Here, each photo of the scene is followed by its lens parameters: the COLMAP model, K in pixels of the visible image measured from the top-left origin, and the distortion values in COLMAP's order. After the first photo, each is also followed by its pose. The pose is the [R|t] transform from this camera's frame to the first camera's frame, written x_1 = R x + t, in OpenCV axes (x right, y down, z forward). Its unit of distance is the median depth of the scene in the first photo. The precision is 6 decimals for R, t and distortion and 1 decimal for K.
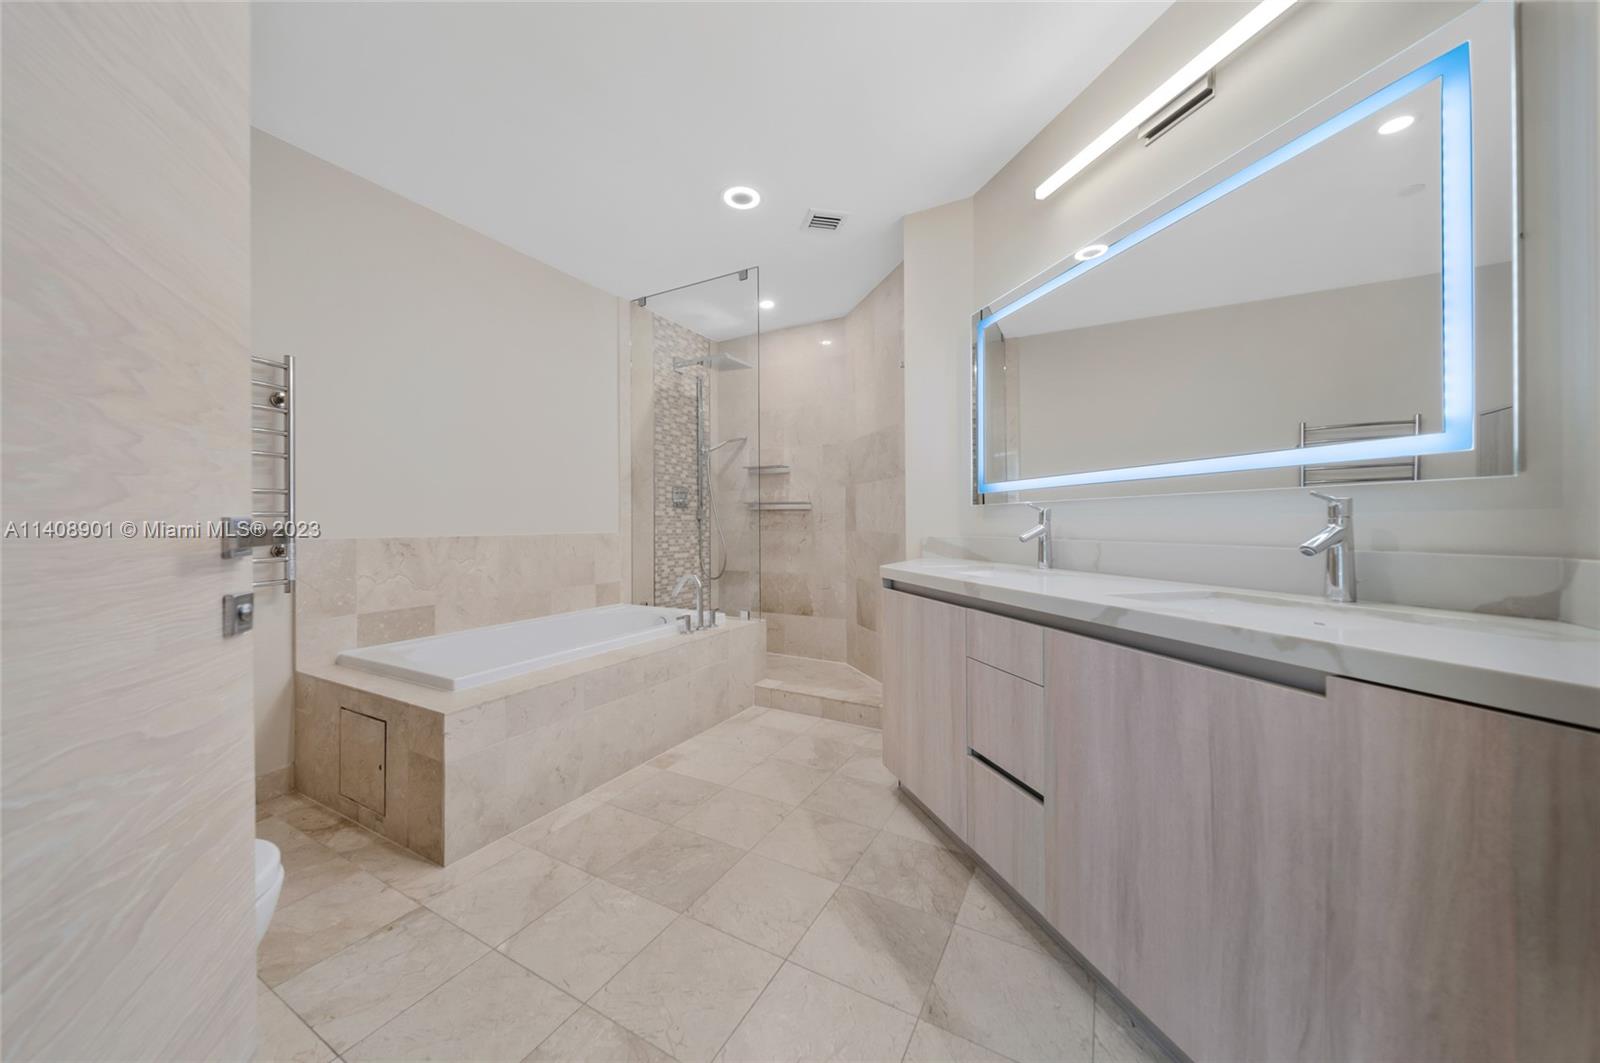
lens RADIAL K [[561.8, 0, 792.8], [0, 561.8, 526.2], [0, 0, 1]] dist [0.000095, -0.000052]
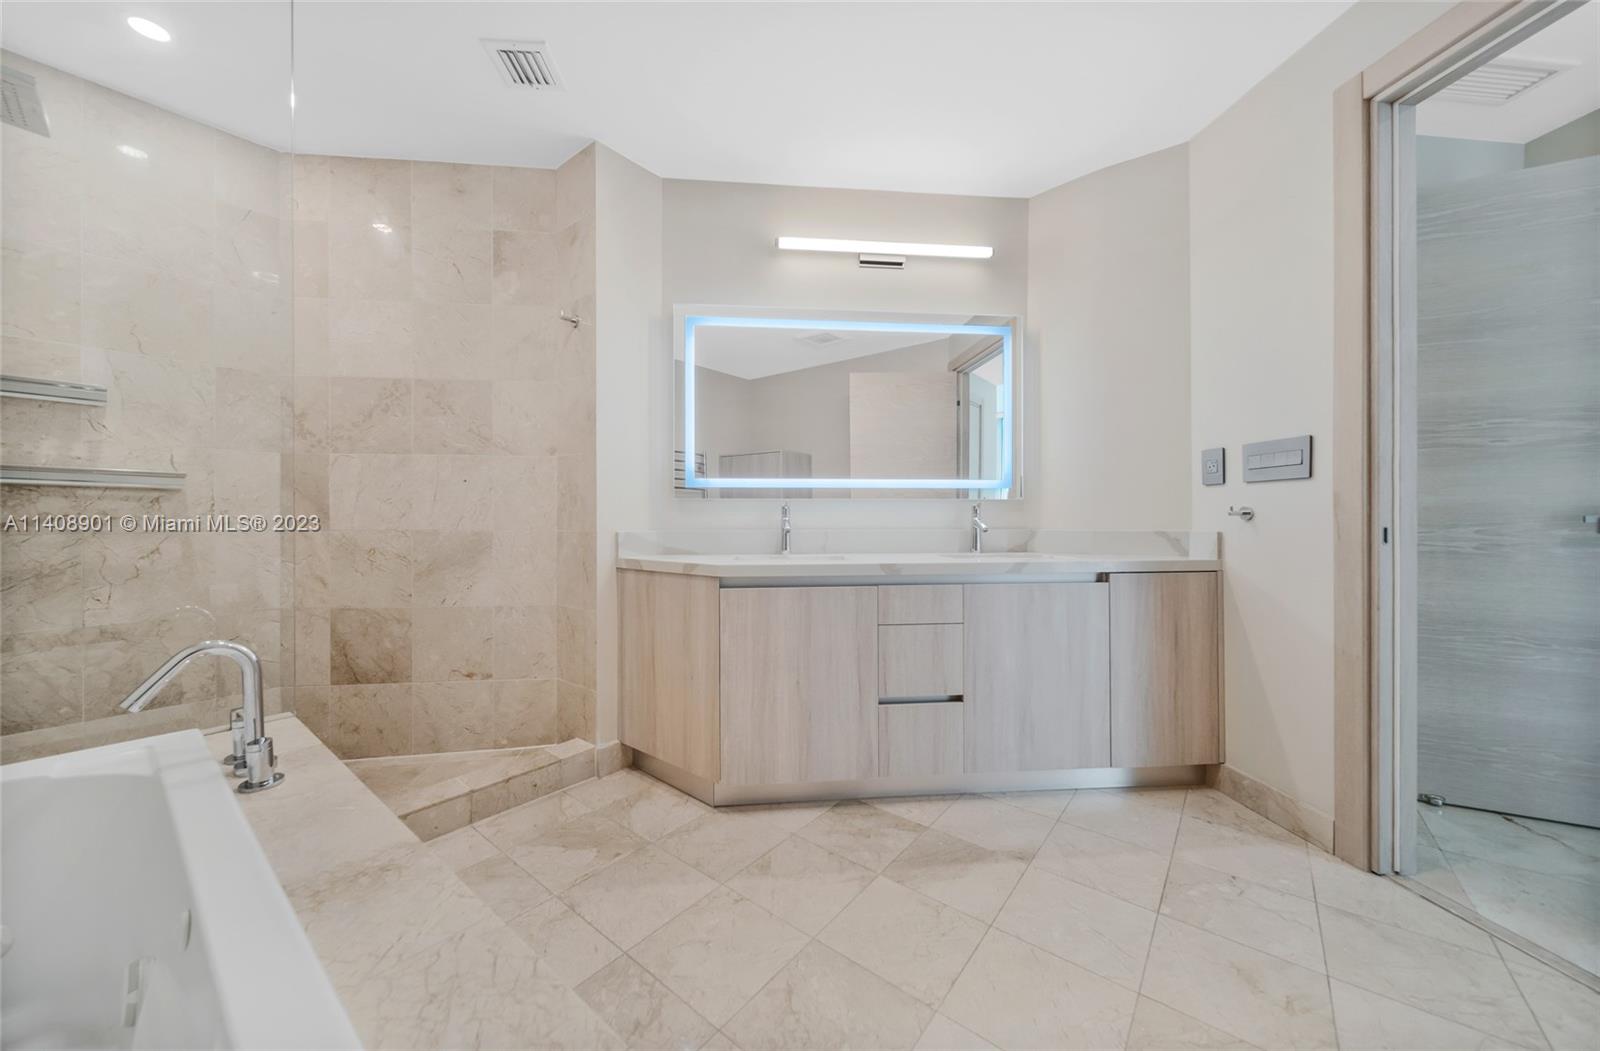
lens RADIAL K [[557.3, 0, 793.5], [0, 557.3, 518.2], [0, 0, 1]] dist [-0.000015, -0.000028]
pose [[0.173272, 0.000203, 0.984874, -0.518244], [0.005207, 0.999986, -0.001122, -0.001026], [-0.984860, 0.005323, 0.173269, 0.546515]]
